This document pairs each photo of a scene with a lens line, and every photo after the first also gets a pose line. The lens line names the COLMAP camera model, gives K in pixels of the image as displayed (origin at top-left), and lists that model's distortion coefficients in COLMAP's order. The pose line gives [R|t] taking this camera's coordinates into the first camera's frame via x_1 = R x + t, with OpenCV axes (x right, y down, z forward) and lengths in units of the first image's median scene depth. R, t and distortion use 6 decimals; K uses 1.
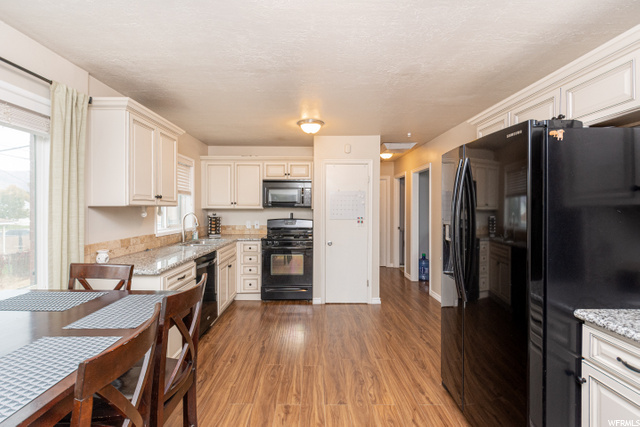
lens RADIAL K [[295.6, 0, 321.5], [0, 295.6, 205.7], [0, 0, 1]] dist [-0.003719, -0.000359]
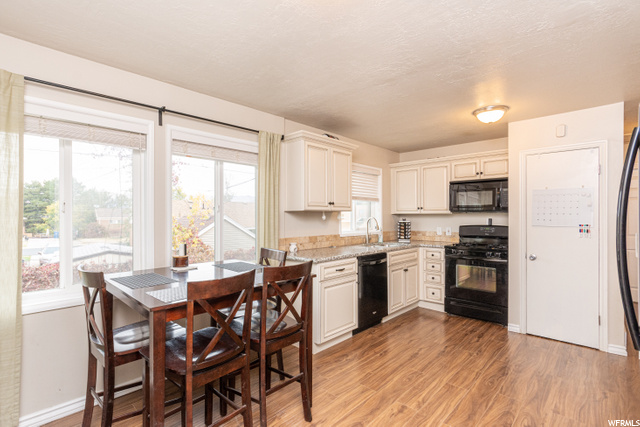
lens RADIAL K [[316.9, 0, 313.4], [0, 316.9, 210.3], [0, 0, 1]] dist [0.001812, -0.000200]
pose [[0.709817, -0.015420, -0.704218, 0.205995], [0.008145, 0.999873, -0.013683, 0.010829], [0.704340, 0.003976, 0.709852, 0.005254]]
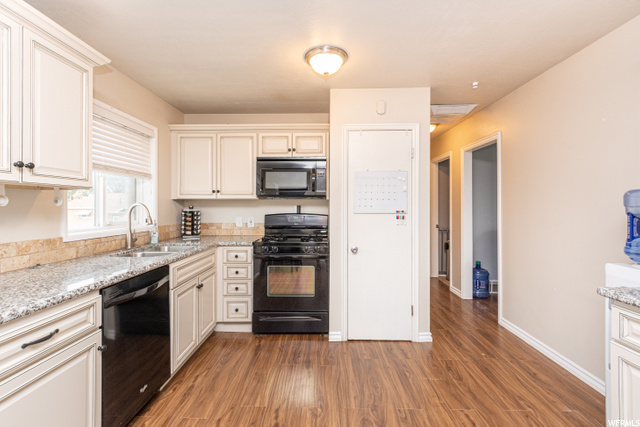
lens RADIAL K [[295.6, 0, 321.5], [0, 295.6, 205.7], [0, 0, 1]] dist [-0.003719, -0.000359]
pose [[0.999083, -0.002173, -0.042764, -0.017191], [0.002491, 0.999970, 0.007390, 0.022607], [0.042747, -0.007490, 0.999058, 0.330419]]
